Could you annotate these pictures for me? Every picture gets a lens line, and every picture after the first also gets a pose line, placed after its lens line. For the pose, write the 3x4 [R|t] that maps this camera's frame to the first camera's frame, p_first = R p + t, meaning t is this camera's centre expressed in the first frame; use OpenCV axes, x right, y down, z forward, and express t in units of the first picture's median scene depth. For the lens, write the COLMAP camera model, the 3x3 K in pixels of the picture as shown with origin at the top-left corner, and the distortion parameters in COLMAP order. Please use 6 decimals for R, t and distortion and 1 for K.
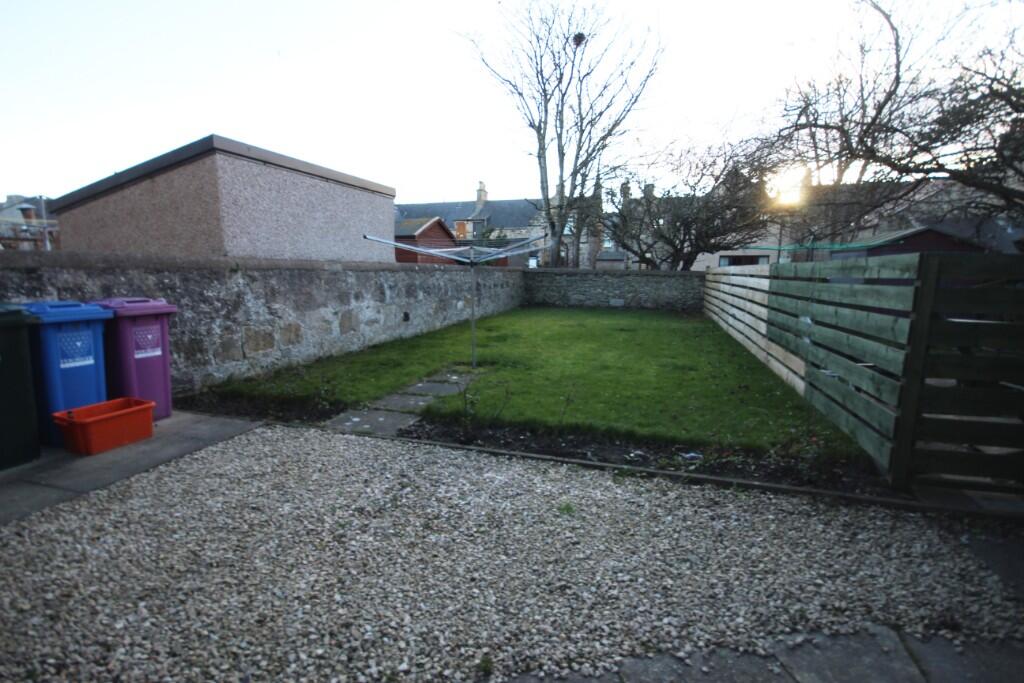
lens RADIAL K [[470.2, 0, 518.1], [0, 470.2, 341.8], [0, 0, 1]] dist [0.012855, -0.012021]
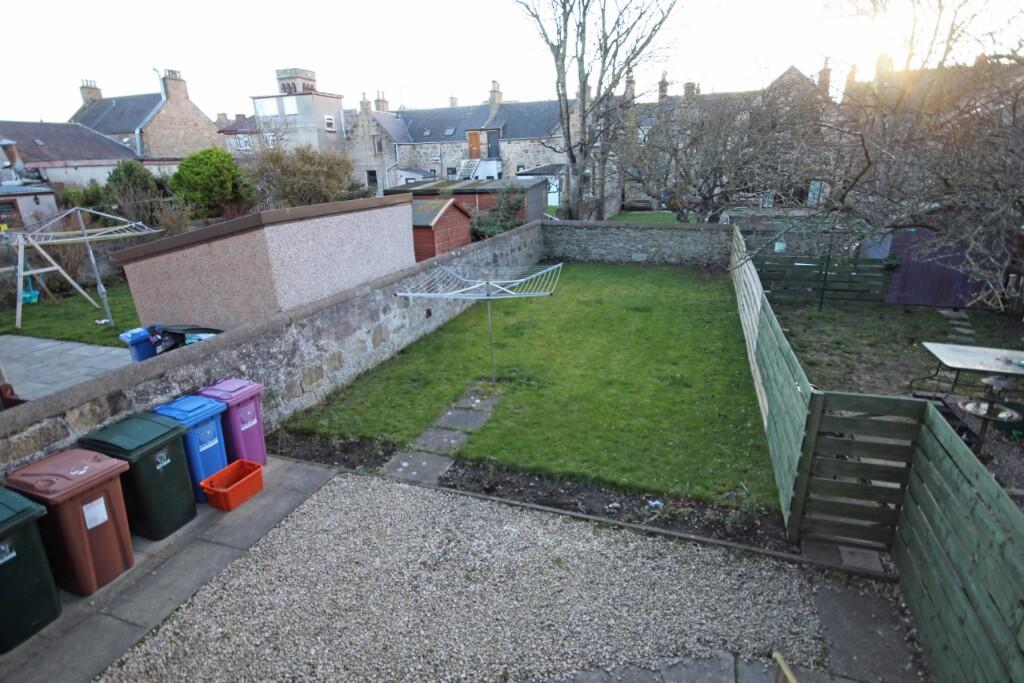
lens RADIAL K [[524.3, 0, 518.5], [0, 524.3, 342.1], [0, 0, 1]] dist [0.013227, 0.000439]
pose [[0.998722, -0.015972, -0.047943, 0.055960], [0.024387, 0.983283, 0.180443, -0.523434], [0.044259, -0.181382, 0.982416, -0.438472]]
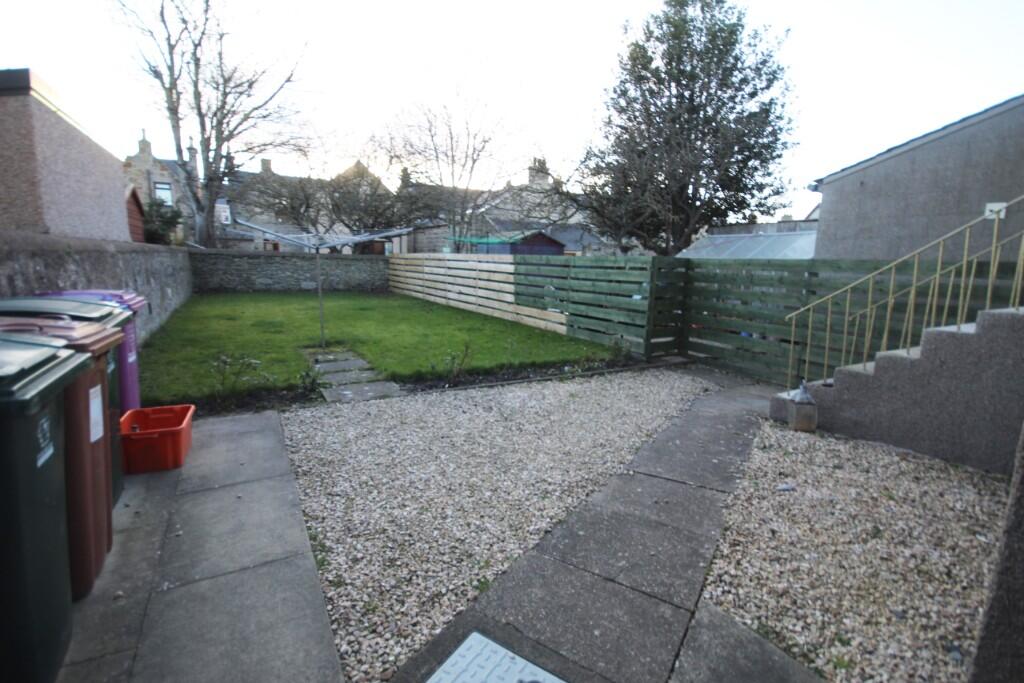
lens RADIAL K [[470.2, 0, 518.1], [0, 470.2, 341.8], [0, 0, 1]] dist [0.012855, -0.012021]
pose [[0.680468, -0.116283, 0.723492, -1.065311], [0.088542, 0.993142, 0.076345, -0.004689], [-0.727408, 0.012109, 0.686098, -0.073689]]
